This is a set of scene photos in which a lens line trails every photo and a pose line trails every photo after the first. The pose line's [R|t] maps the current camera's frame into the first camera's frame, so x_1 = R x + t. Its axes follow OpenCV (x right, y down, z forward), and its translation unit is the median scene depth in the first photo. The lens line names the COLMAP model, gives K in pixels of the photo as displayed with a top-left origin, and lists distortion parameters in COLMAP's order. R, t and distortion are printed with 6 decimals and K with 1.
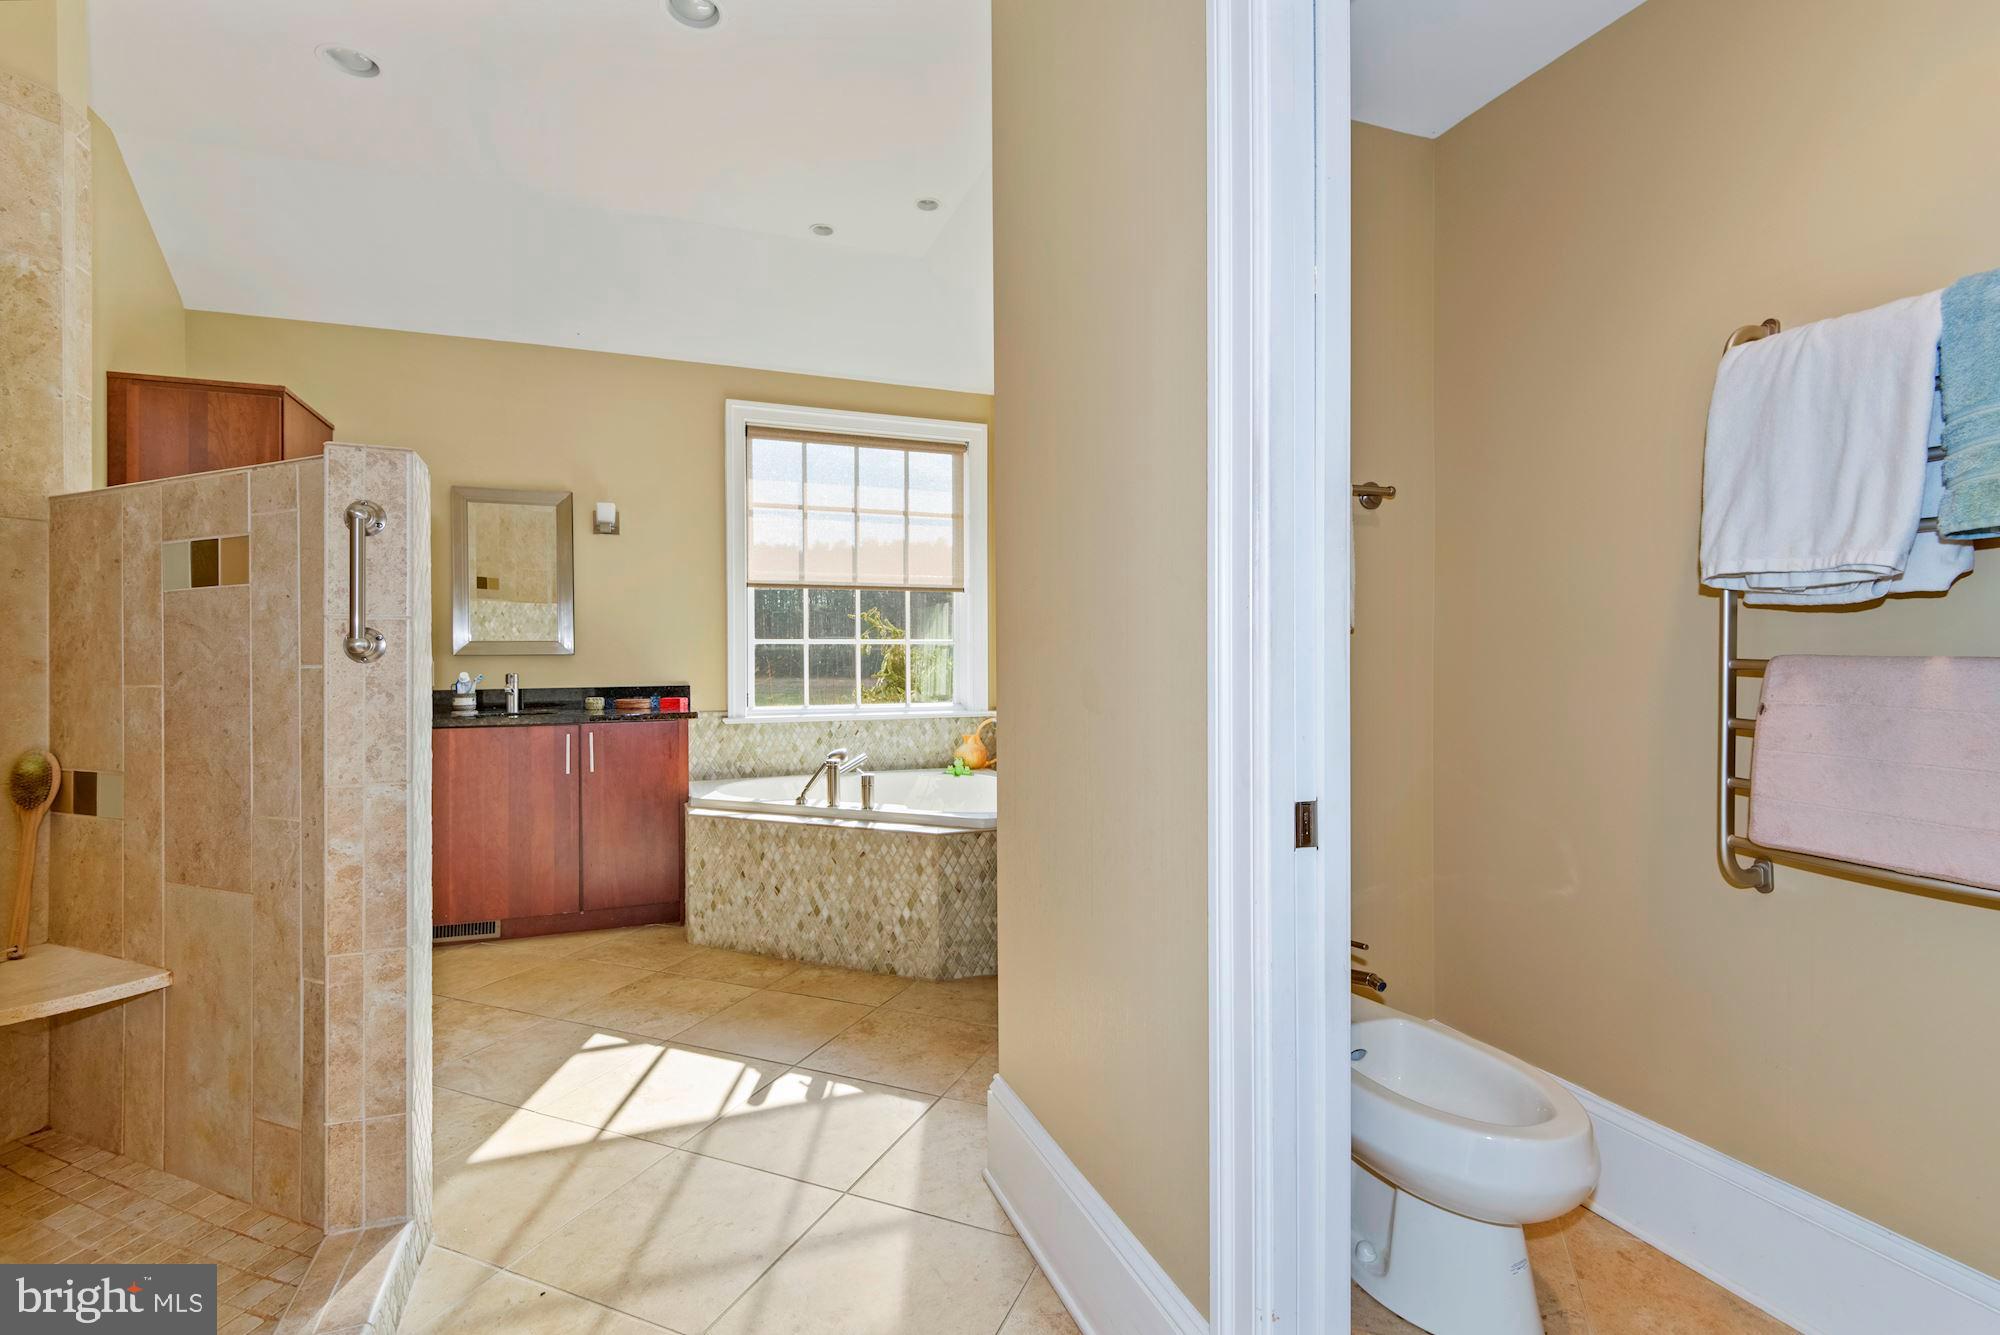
lens RADIAL K [[909.7, 0, 1002.9], [0, 909.7, 667.4], [0, 0, 1]] dist [0.009592, -0.001971]
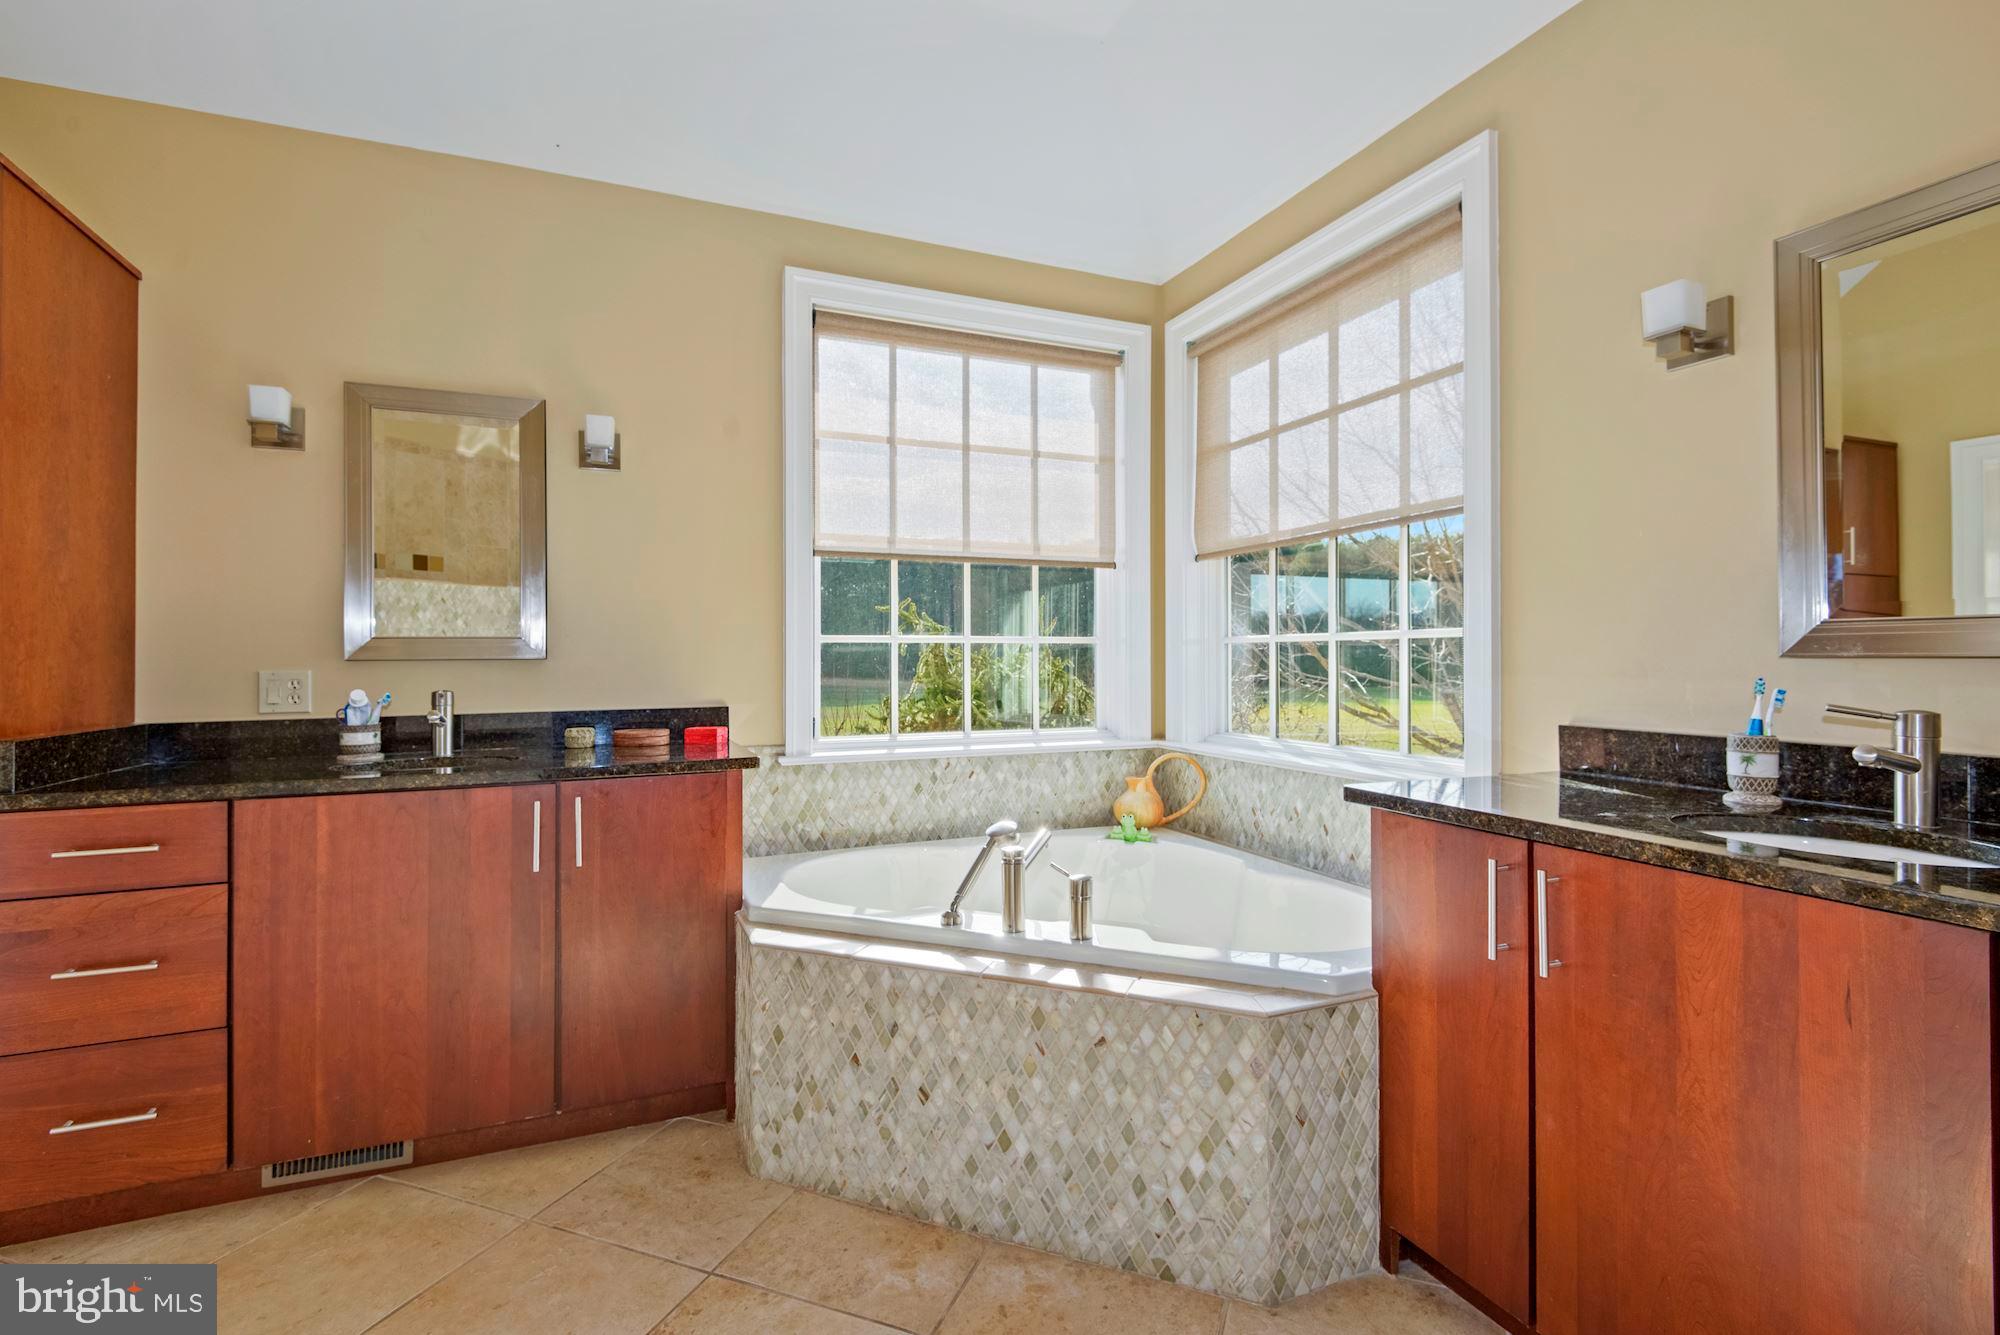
lens RADIAL K [[909.7, 0, 996.1], [0, 909.7, 654.7], [0, 0, 1]] dist [0.009592, -0.001971]
pose [[0.999628, 0.002547, 0.027154, -0.195310], [-0.002246, 0.999936, -0.011075, -0.011478], [-0.027180, 0.011010, 0.999570, 0.399652]]
